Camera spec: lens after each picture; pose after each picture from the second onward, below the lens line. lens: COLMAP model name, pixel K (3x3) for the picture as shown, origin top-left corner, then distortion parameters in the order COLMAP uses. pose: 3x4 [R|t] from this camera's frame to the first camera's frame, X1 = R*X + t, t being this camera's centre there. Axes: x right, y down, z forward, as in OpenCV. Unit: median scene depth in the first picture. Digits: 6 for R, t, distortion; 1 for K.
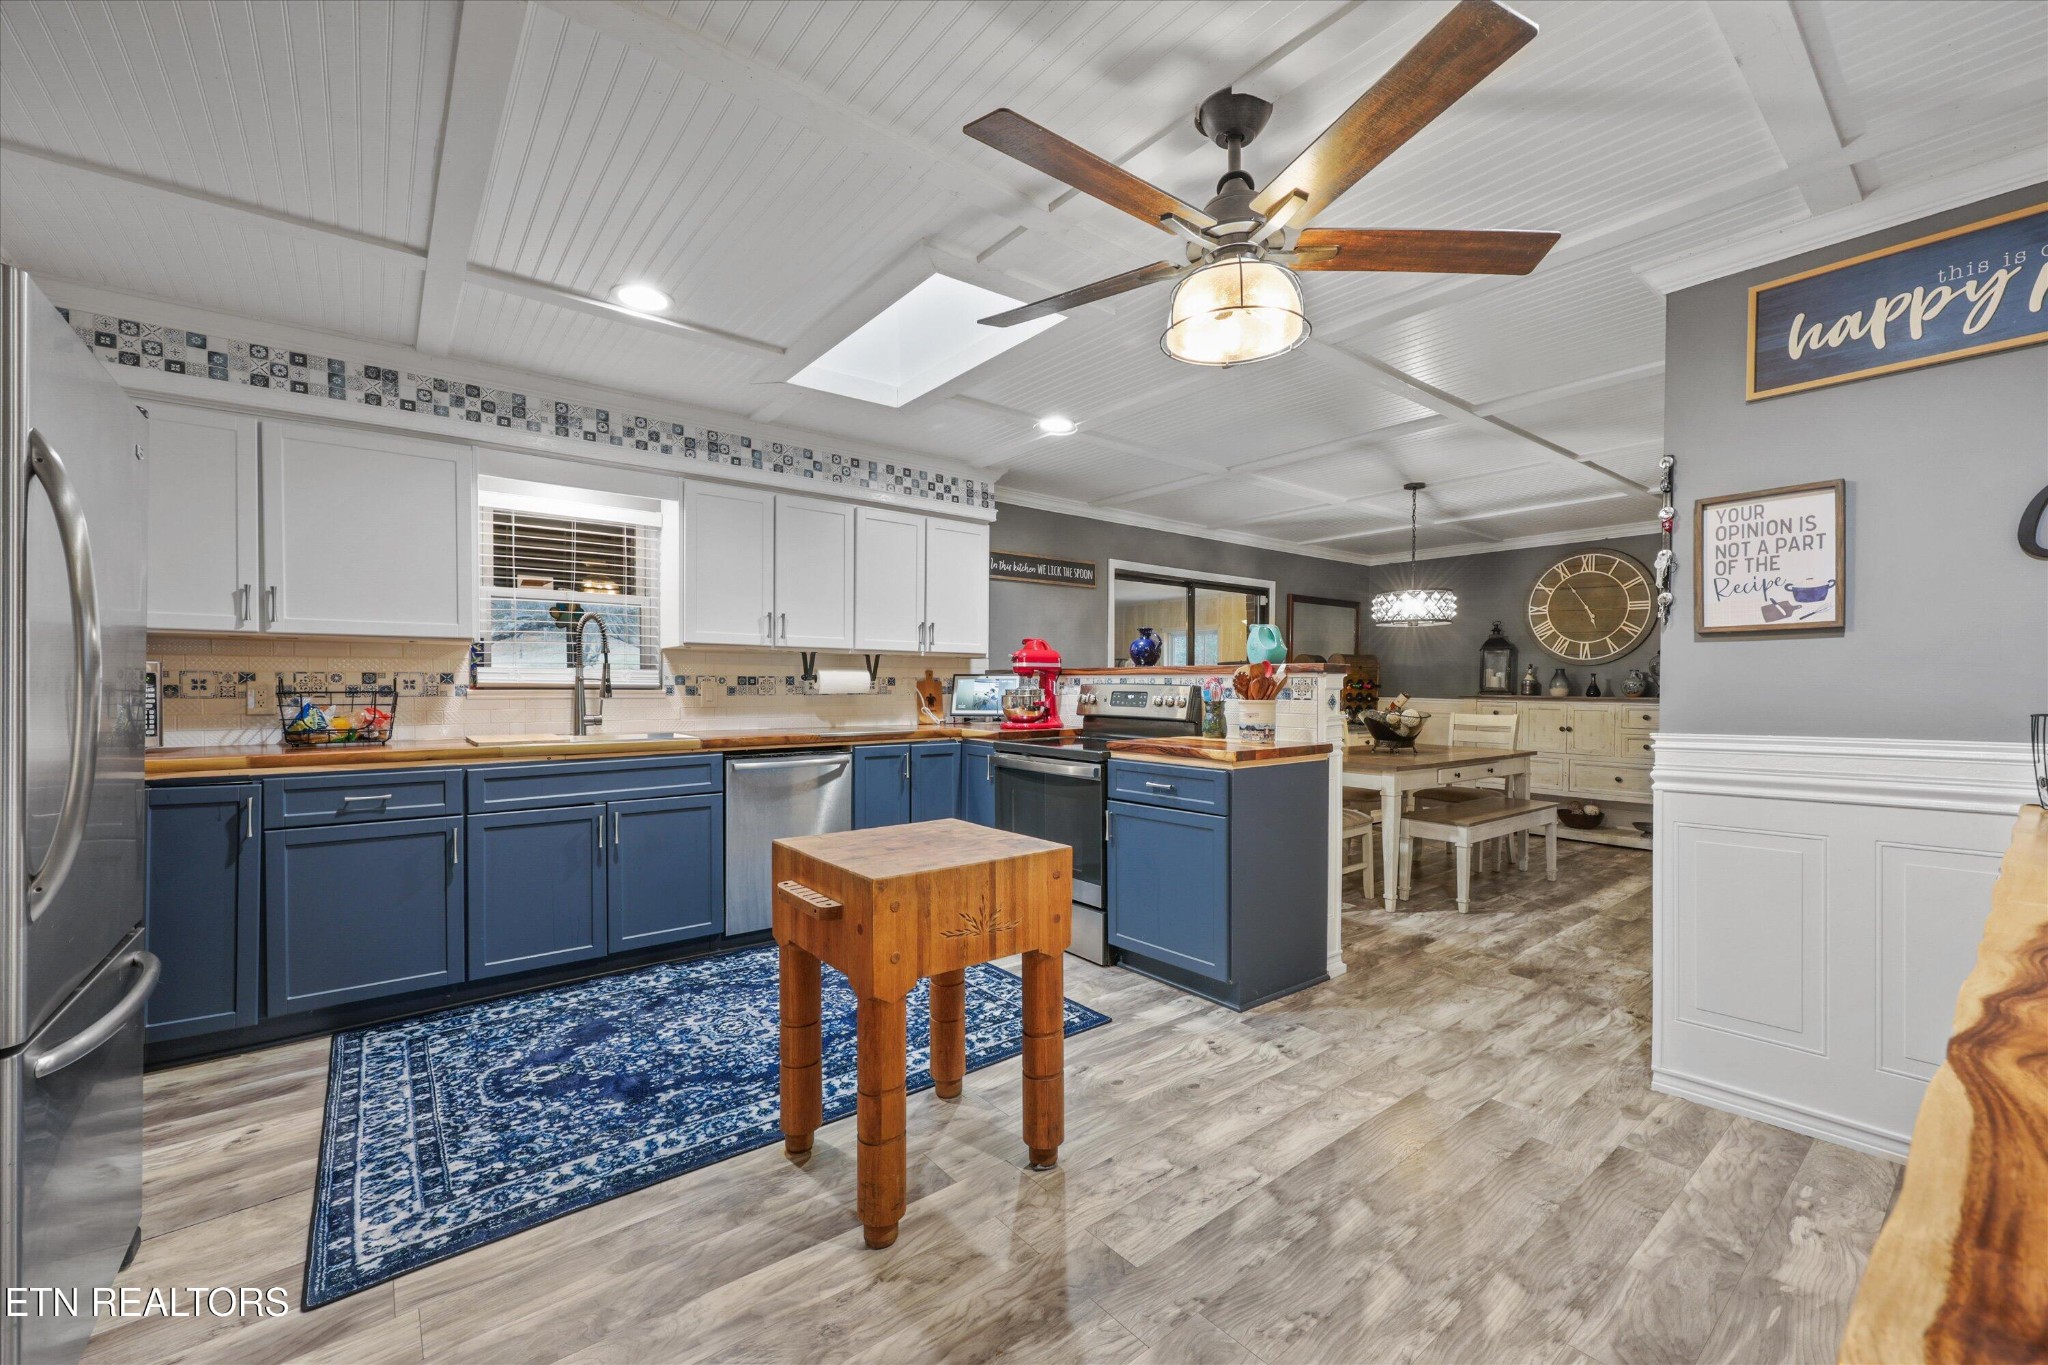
lens RADIAL K [[833.2, 0, 1034.5], [0, 833.2, 700.8], [0, 0, 1]] dist [-0.000644, 0.000198]
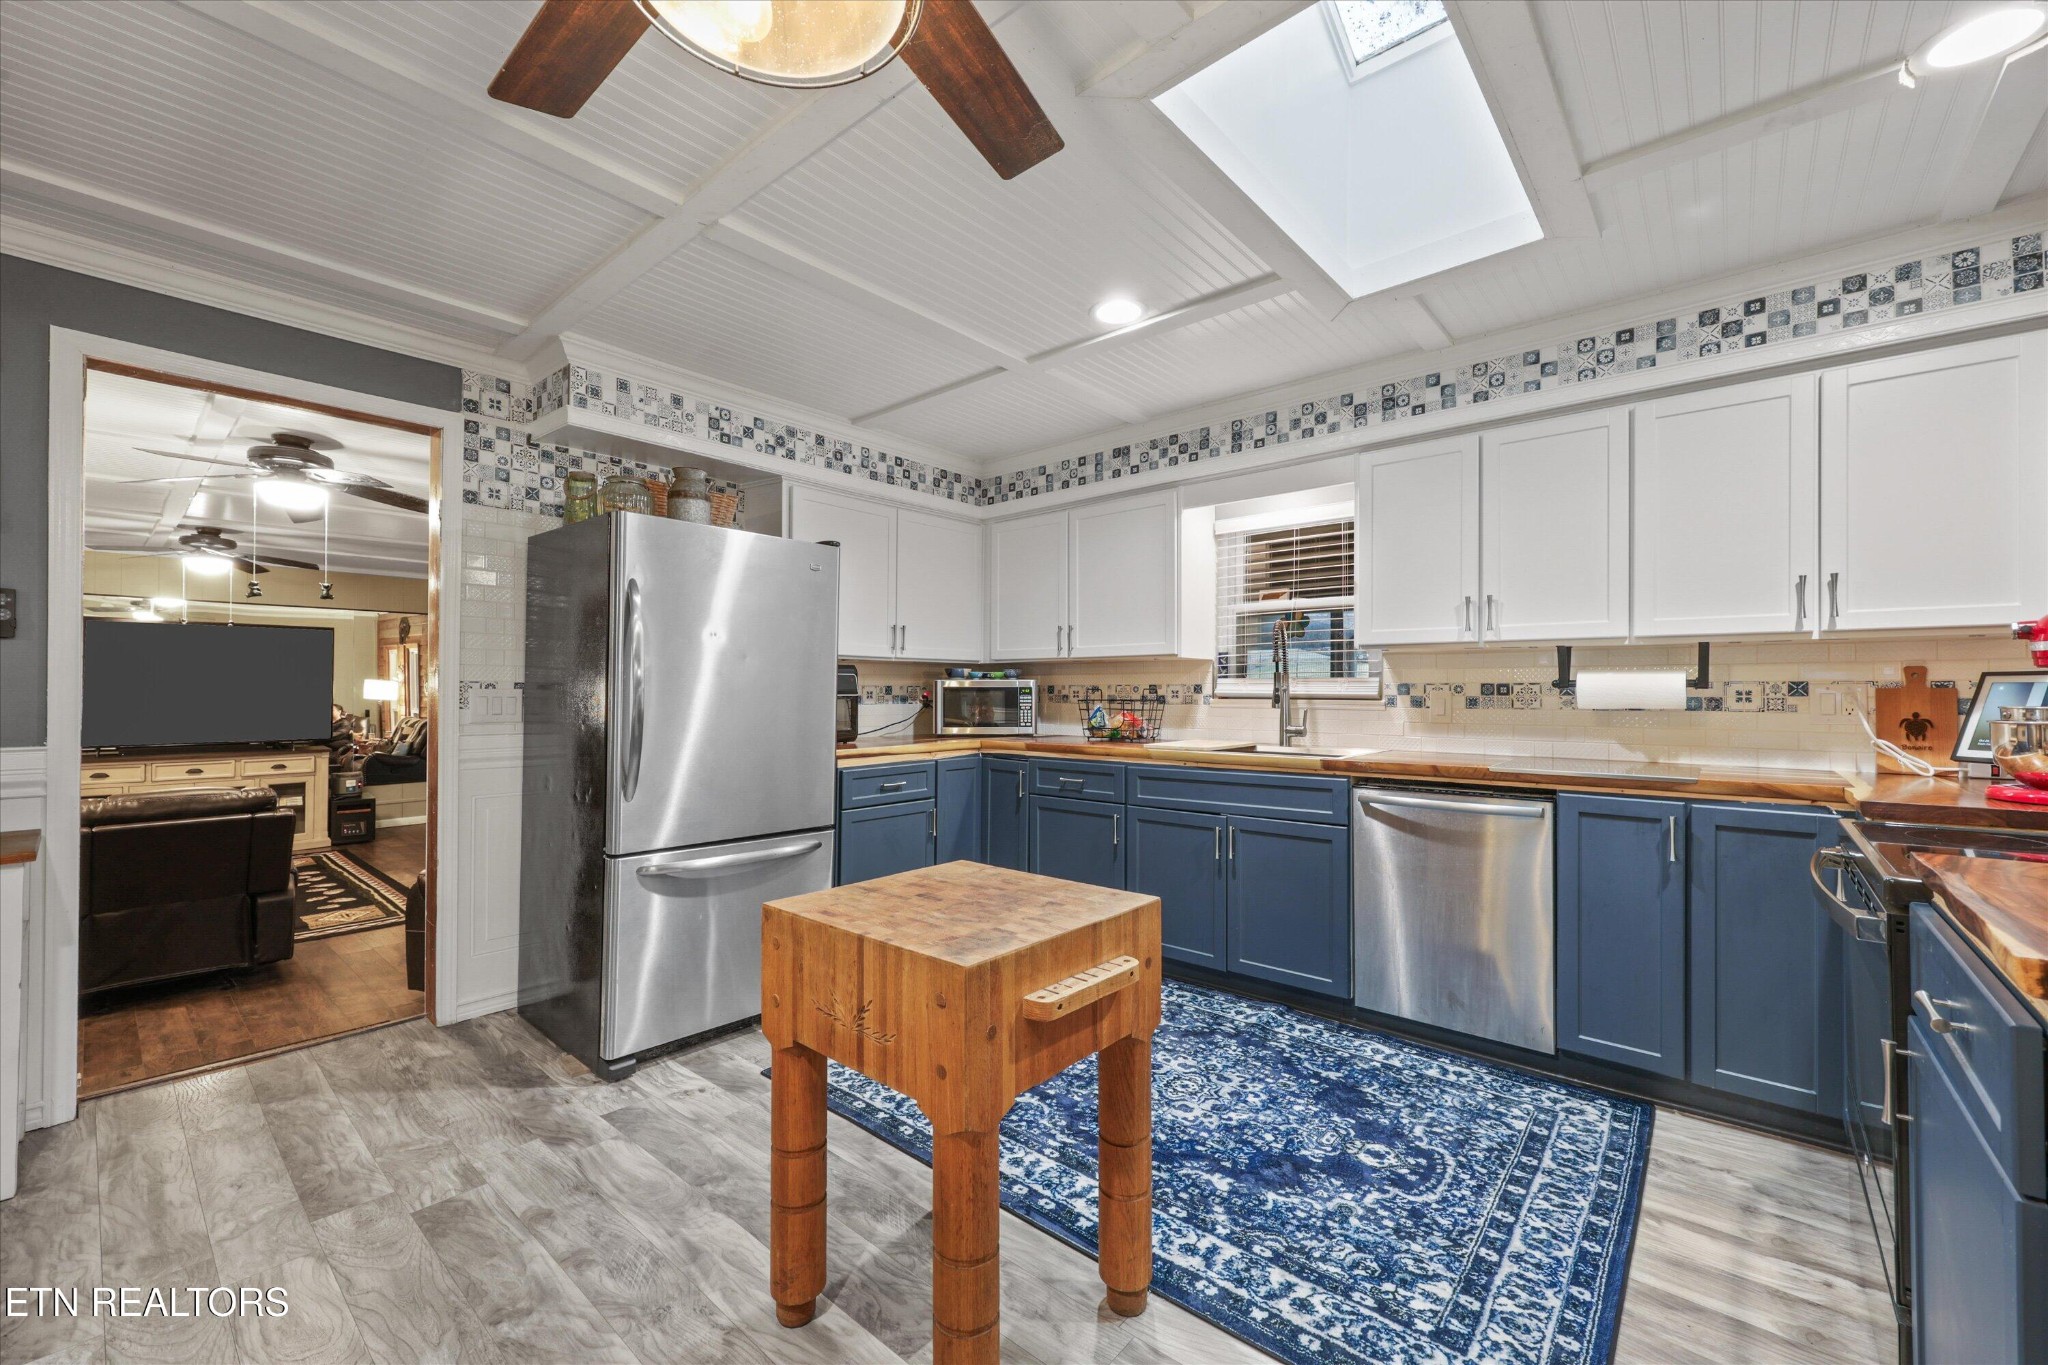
lens RADIAL K [[826.2, 0, 1017.0], [0, 826.2, 687.3], [0, 0, 1]] dist [0.000631, 0.000261]
pose [[0.163599, -0.006942, -0.986502, 0.395721], [-0.018503, 0.999778, -0.010104, -0.013260], [0.986353, 0.019906, 0.163434, 0.577767]]
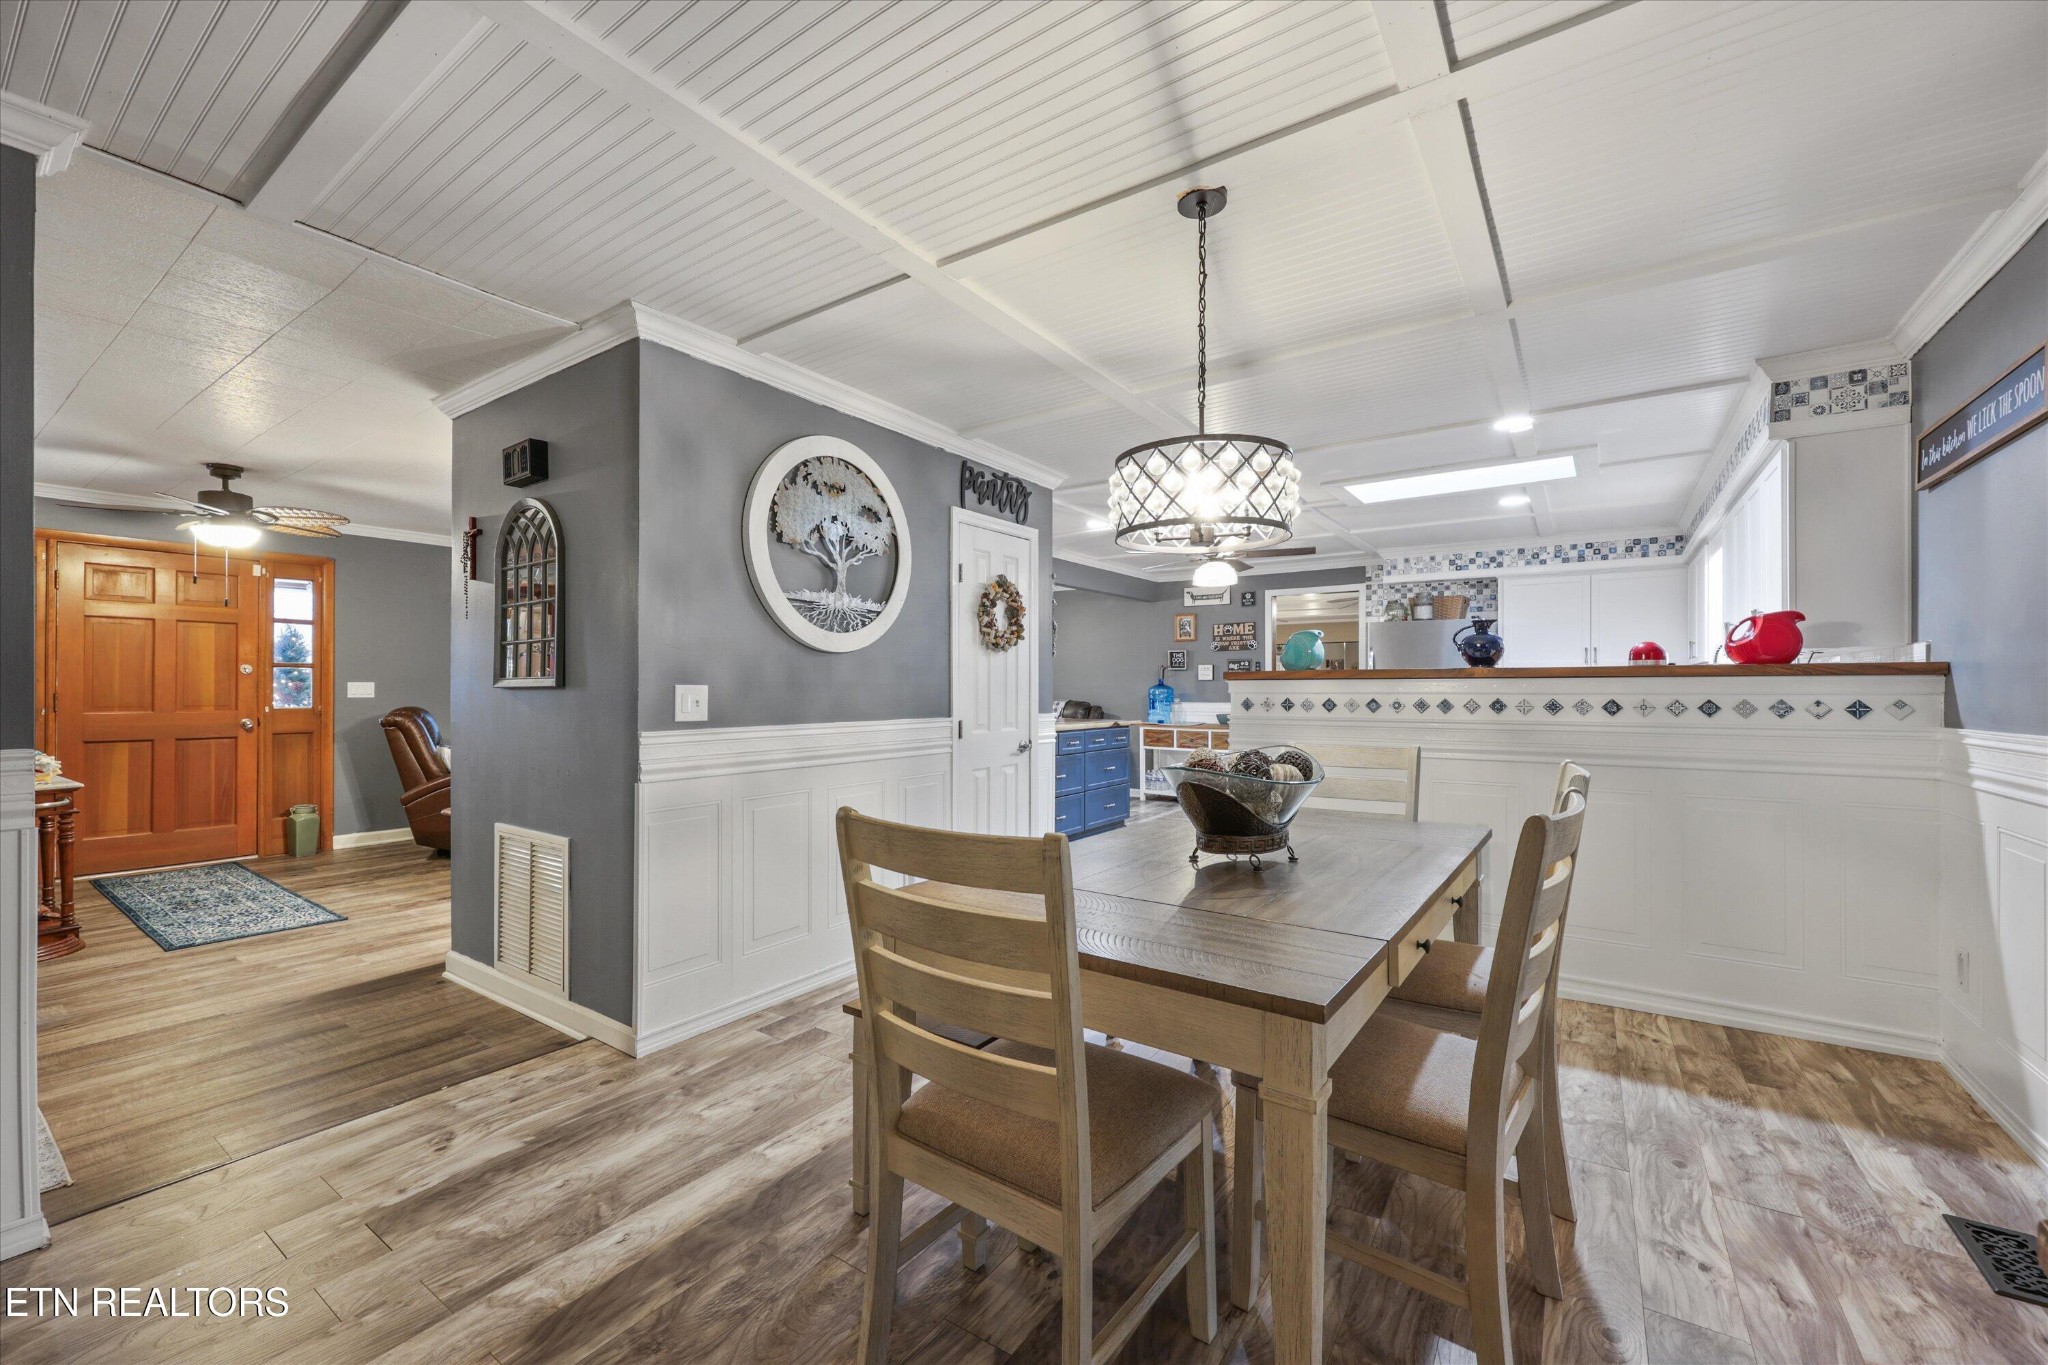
lens RADIAL K [[826.2, 0, 1017.0], [0, 826.2, 687.3], [0, 0, 1]] dist [0.000631, 0.000261]
pose [[-0.962619, -0.008043, -0.270739, 0.993722], [-0.010977, 0.999896, 0.009325, -0.021141], [0.270636, 0.011949, -0.962608, 2.088468]]
